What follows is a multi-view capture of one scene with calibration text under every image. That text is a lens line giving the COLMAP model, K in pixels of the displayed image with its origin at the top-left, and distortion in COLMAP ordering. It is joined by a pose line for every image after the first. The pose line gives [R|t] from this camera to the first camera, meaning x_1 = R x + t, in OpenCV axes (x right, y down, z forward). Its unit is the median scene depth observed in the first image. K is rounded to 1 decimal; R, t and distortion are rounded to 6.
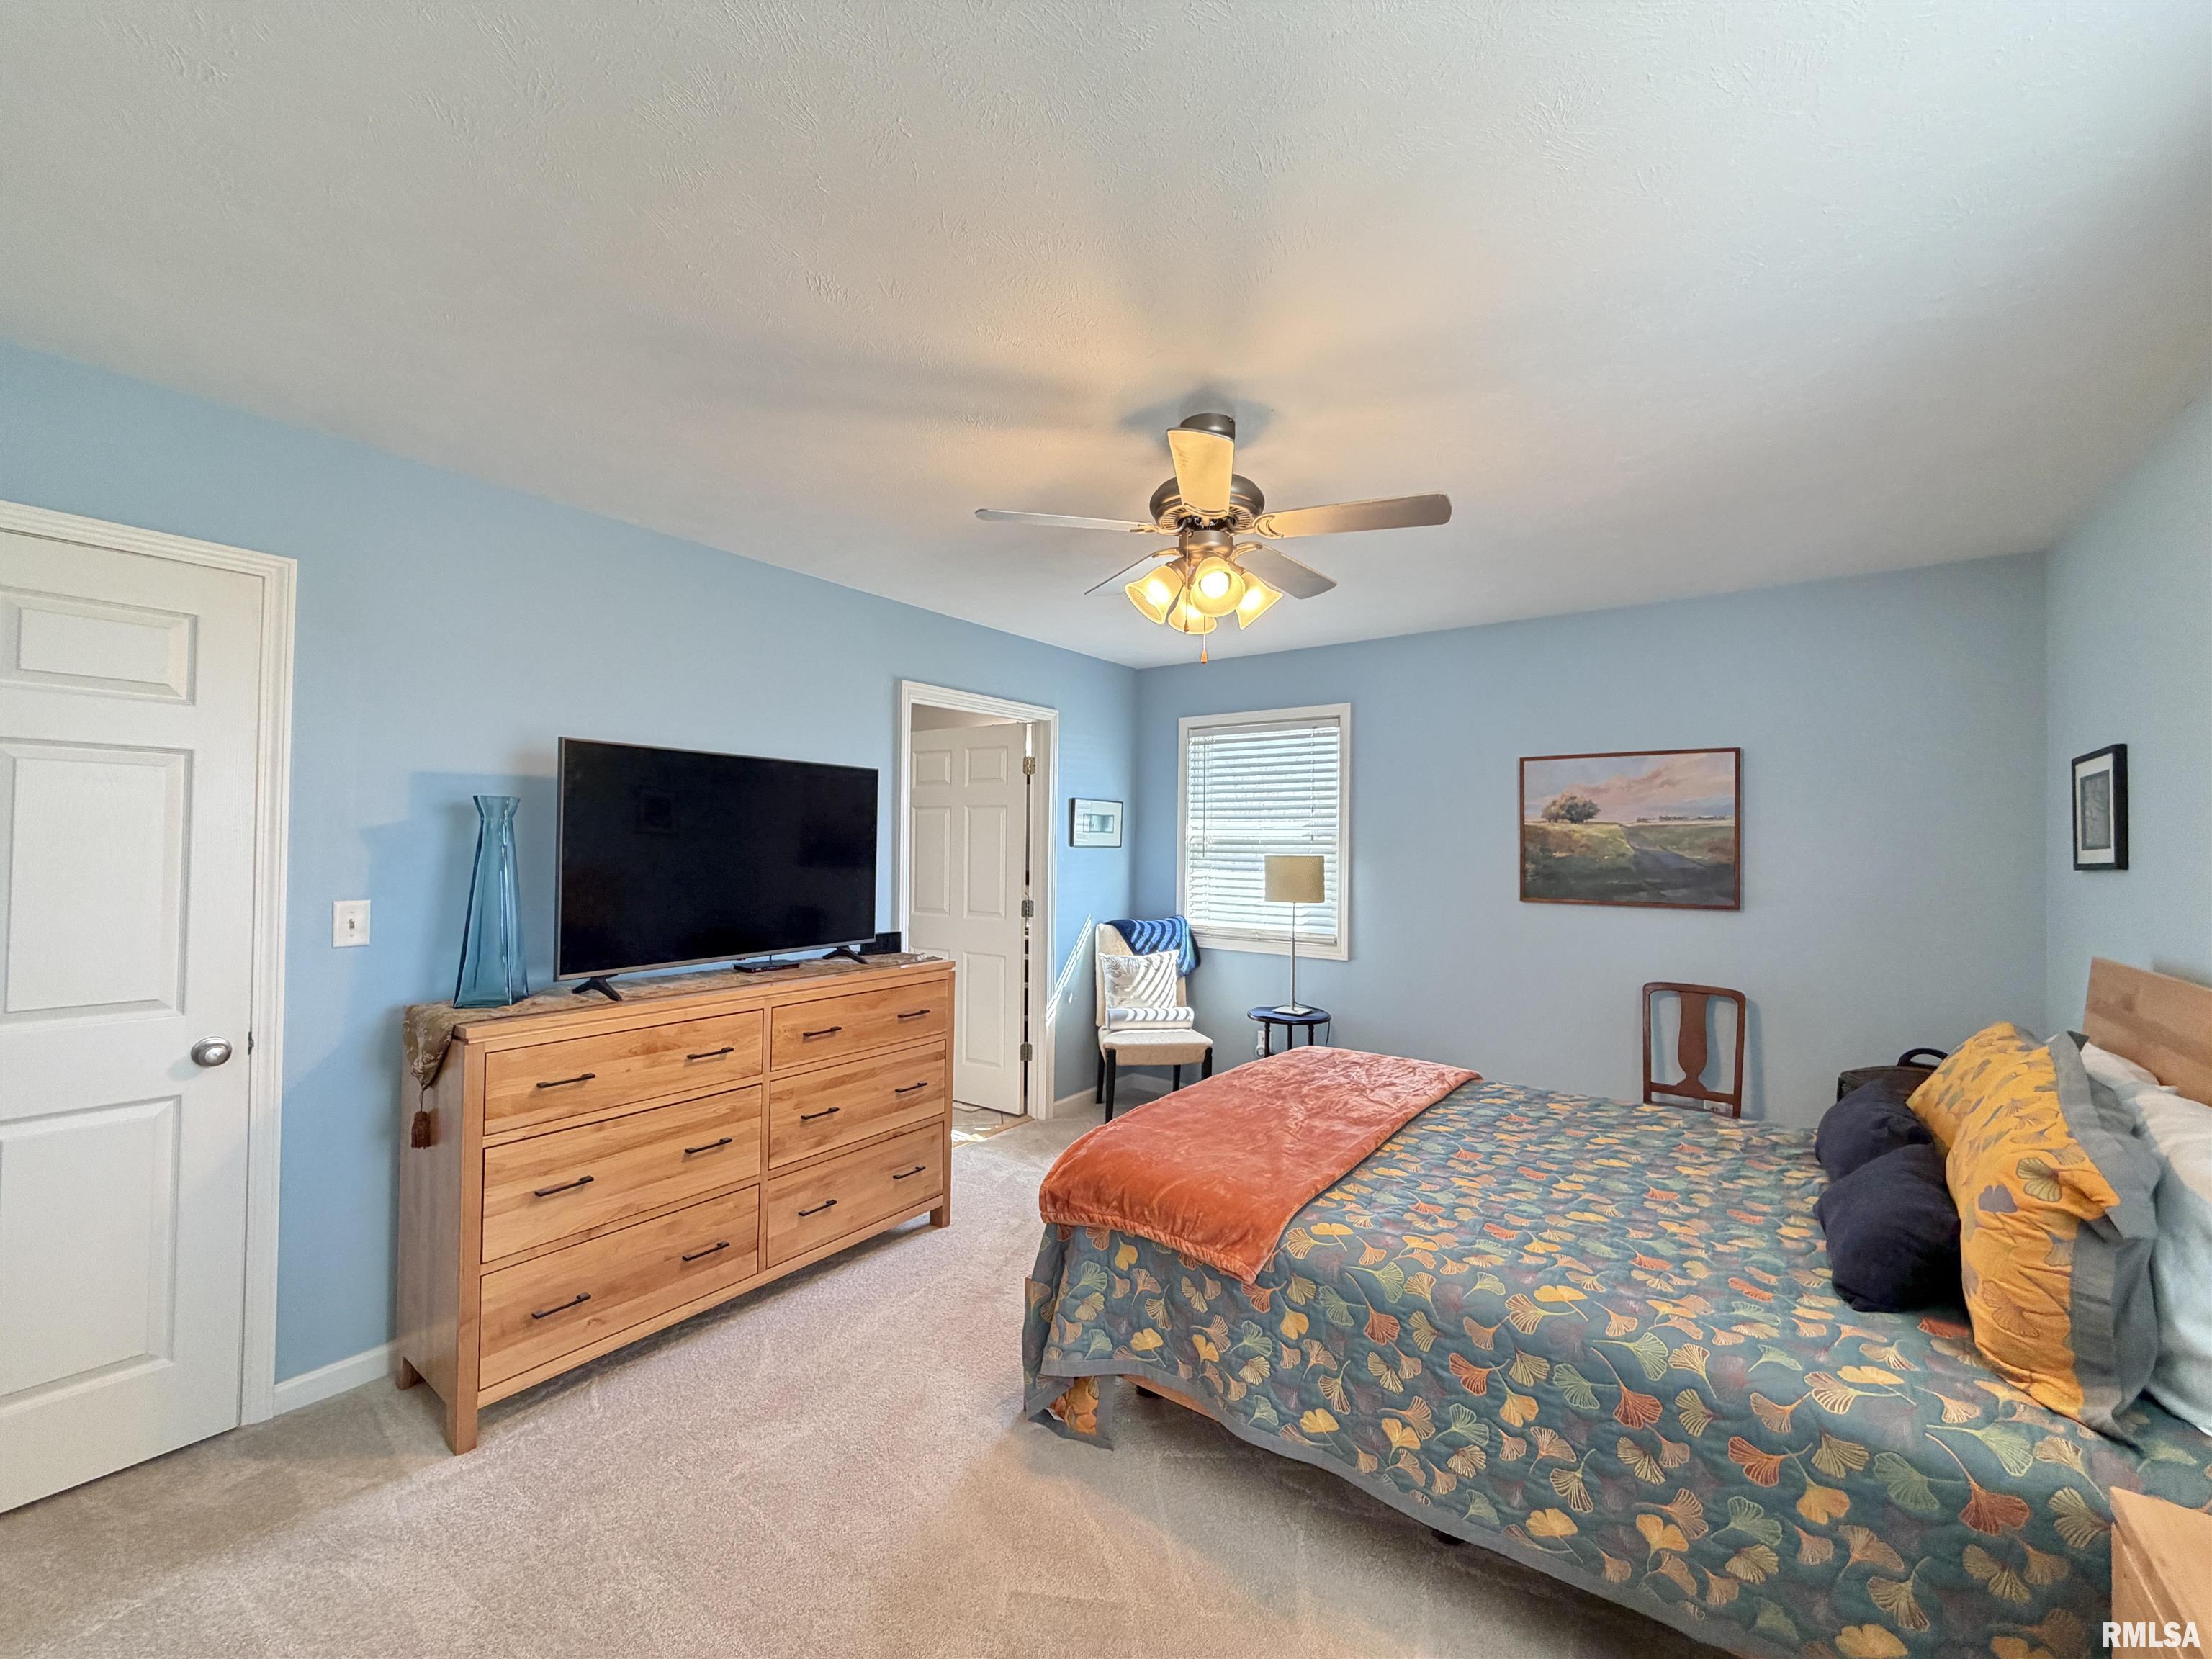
lens RADIAL K [[882.4, 0, 1101.8], [0, 882.4, 829.9], [0, 0, 1]] dist [-0.000169, 0.000861]
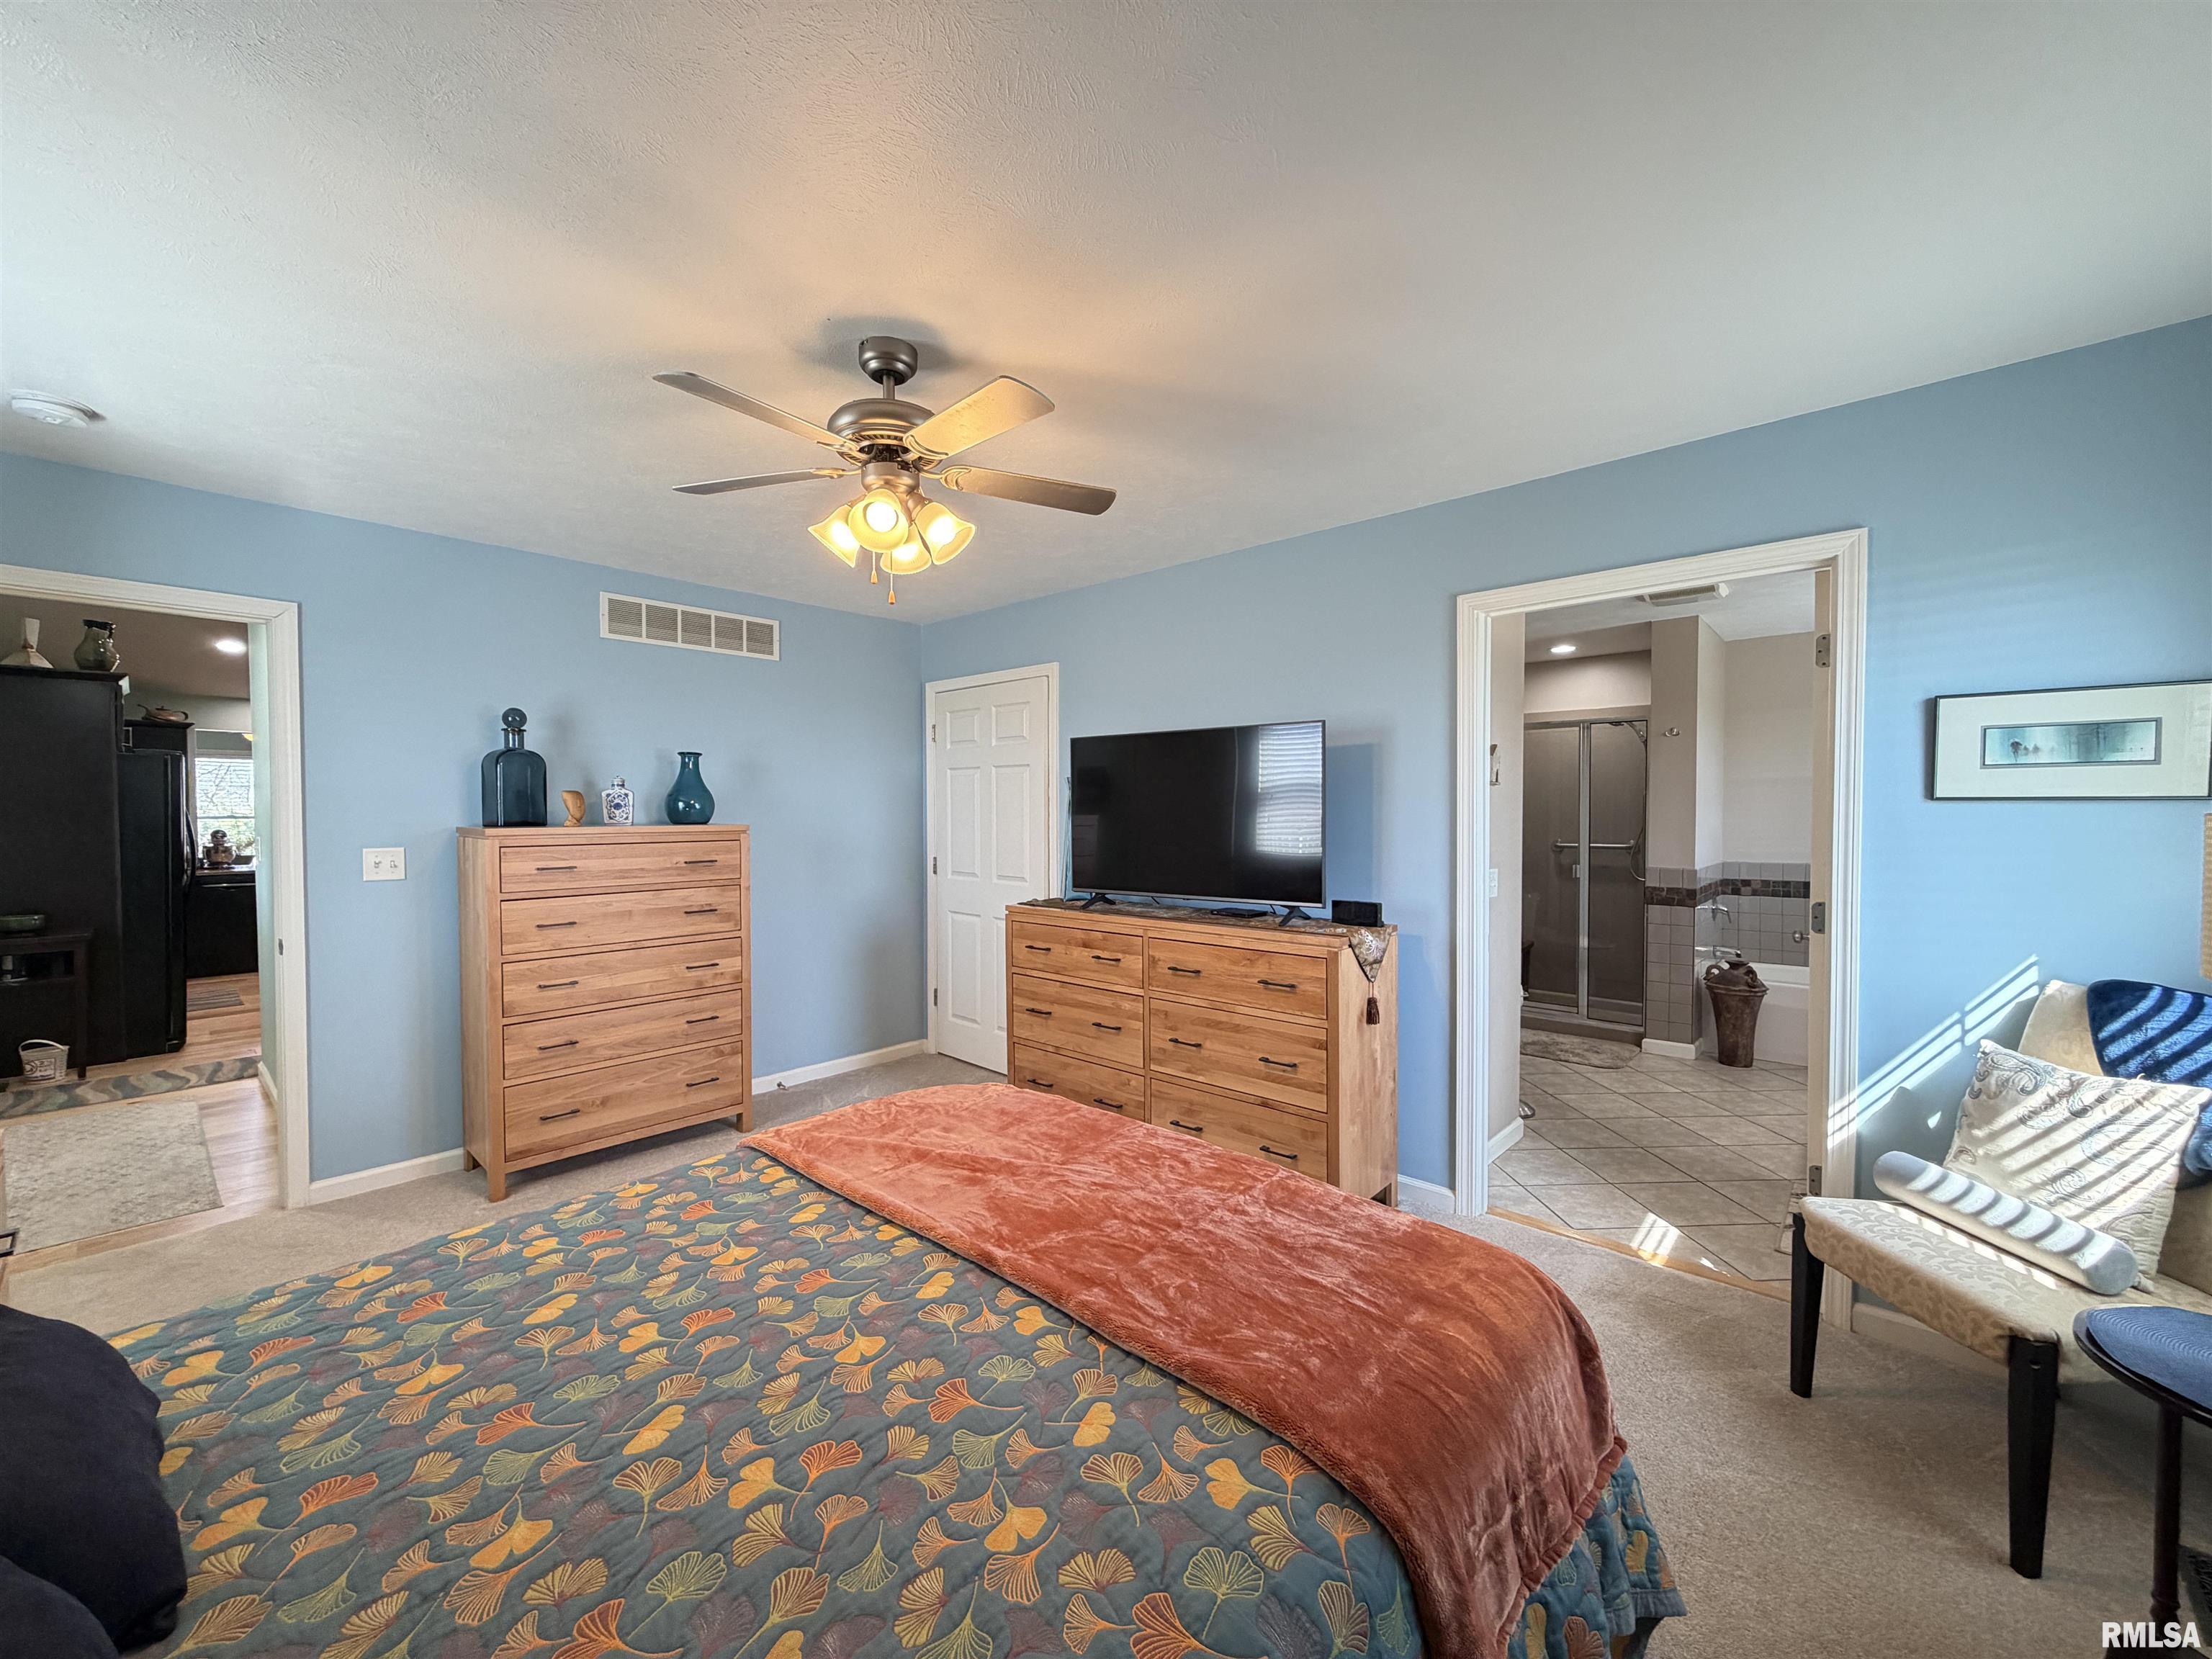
lens RADIAL K [[882.4, 0, 1100.3], [0, 882.4, 828.4], [0, 0, 1]] dist [-0.000169, 0.000861]
pose [[-0.100397, 0.009421, -0.994903, 0.935771], [0.015418, 0.999850, 0.007912, 0.044943], [0.994828, -0.014545, -0.100527, 1.175088]]
